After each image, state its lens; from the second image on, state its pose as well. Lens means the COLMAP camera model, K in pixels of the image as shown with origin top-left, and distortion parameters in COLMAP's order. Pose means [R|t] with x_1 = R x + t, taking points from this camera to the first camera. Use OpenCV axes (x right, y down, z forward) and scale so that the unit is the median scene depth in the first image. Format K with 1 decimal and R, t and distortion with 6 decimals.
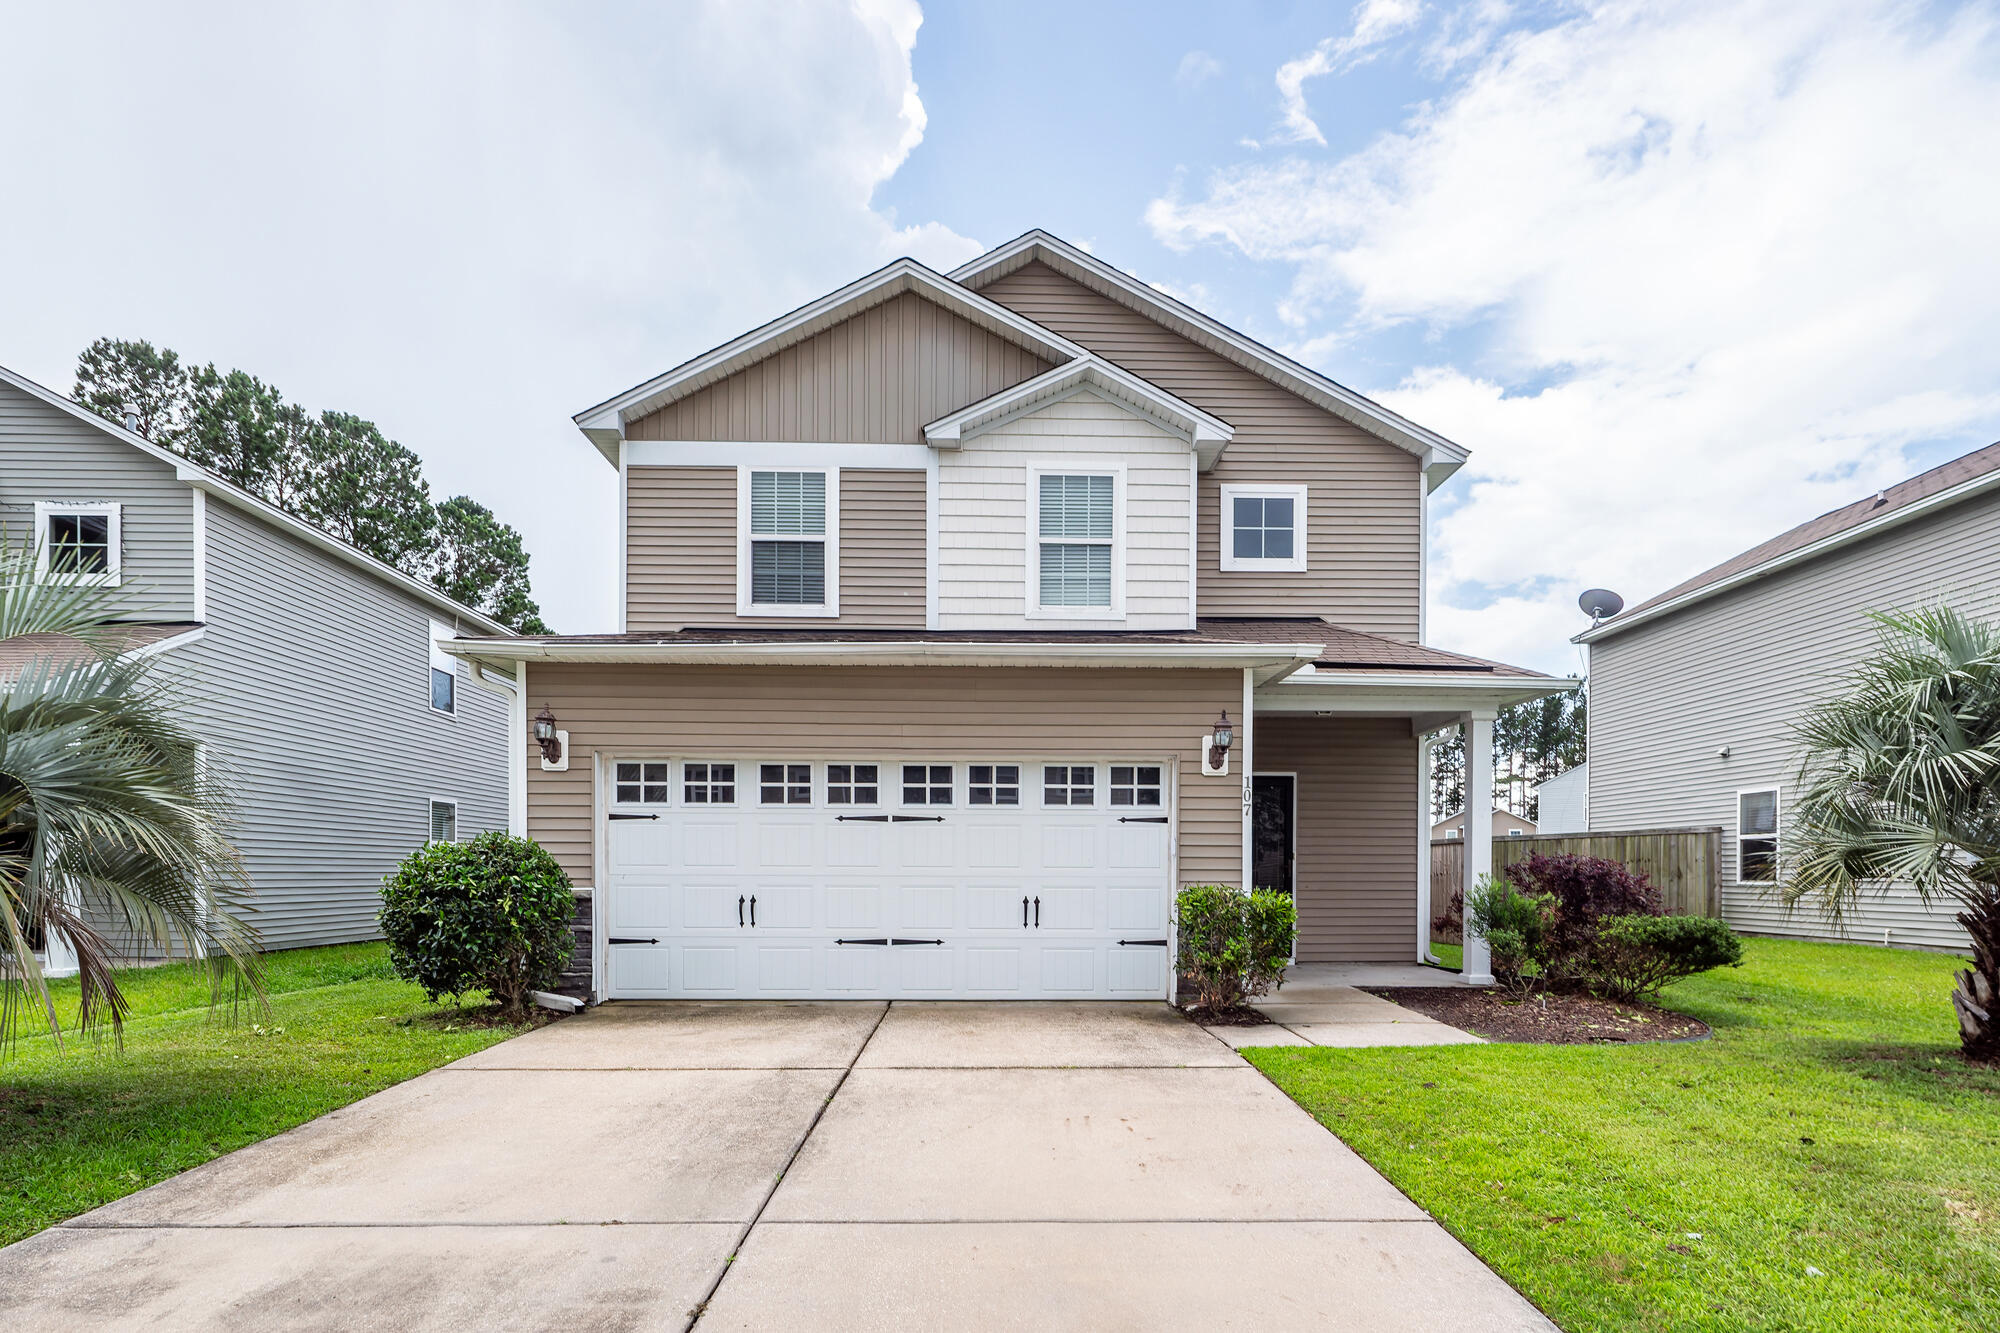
lens RADIAL K [[1127.9, 0, 980.6], [0, 1127.9, 877.4], [0, 0, 1]] dist [0.005532, -0.000356]
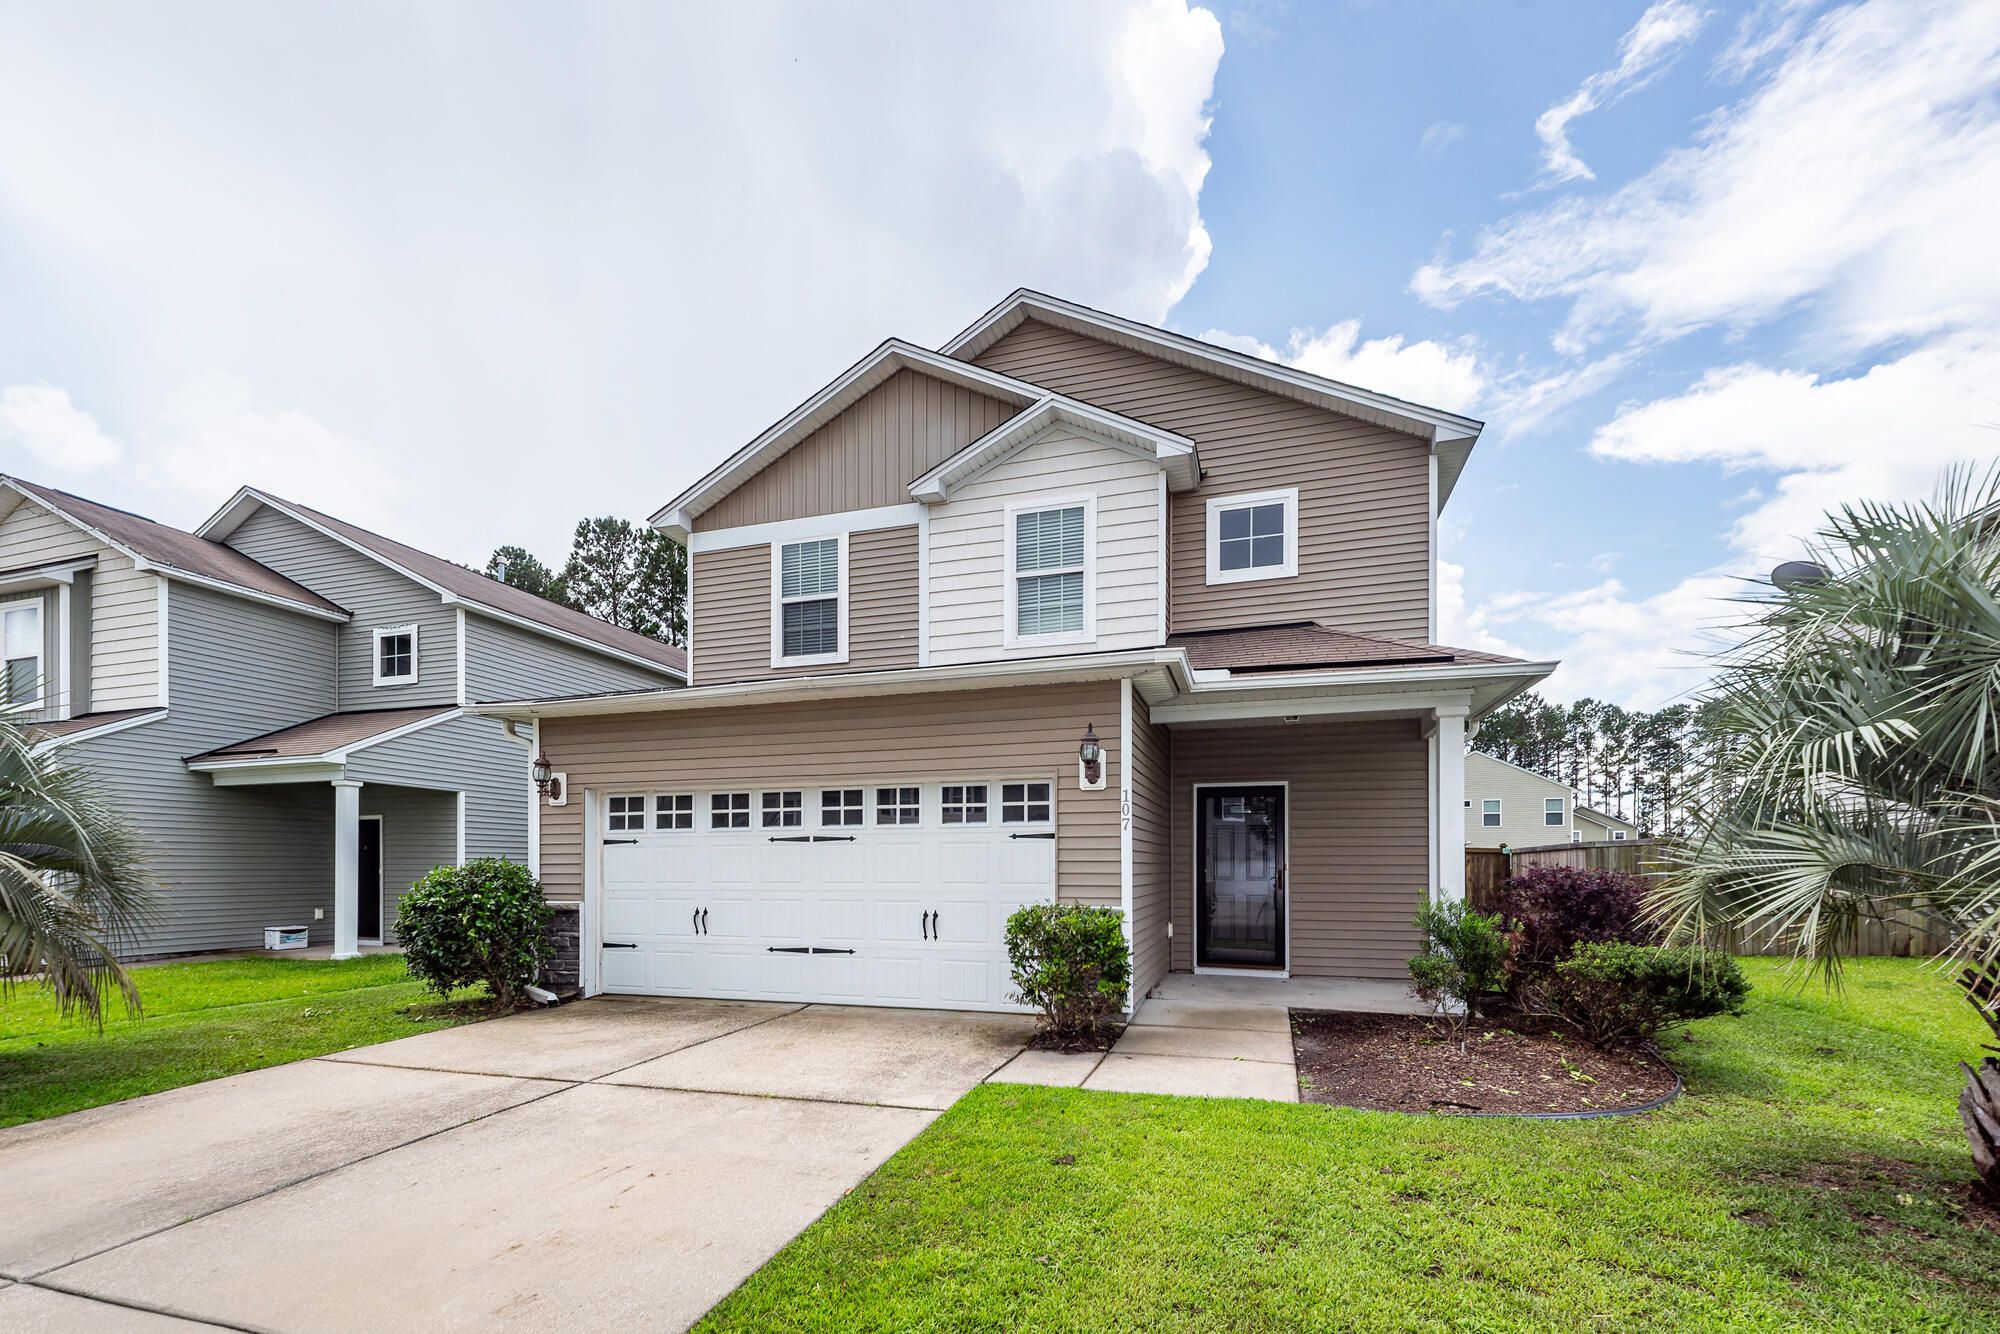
lens RADIAL K [[901.8, 0, 960.6], [0, 901.8, 862.3], [0, 0, 1]] dist [0.014276, -0.003118]
pose [[0.942423, -0.008945, -0.334304, 0.286650], [0.003748, 0.999862, -0.016185, -0.011896], [0.334403, 0.014000, 0.942326, 0.175281]]
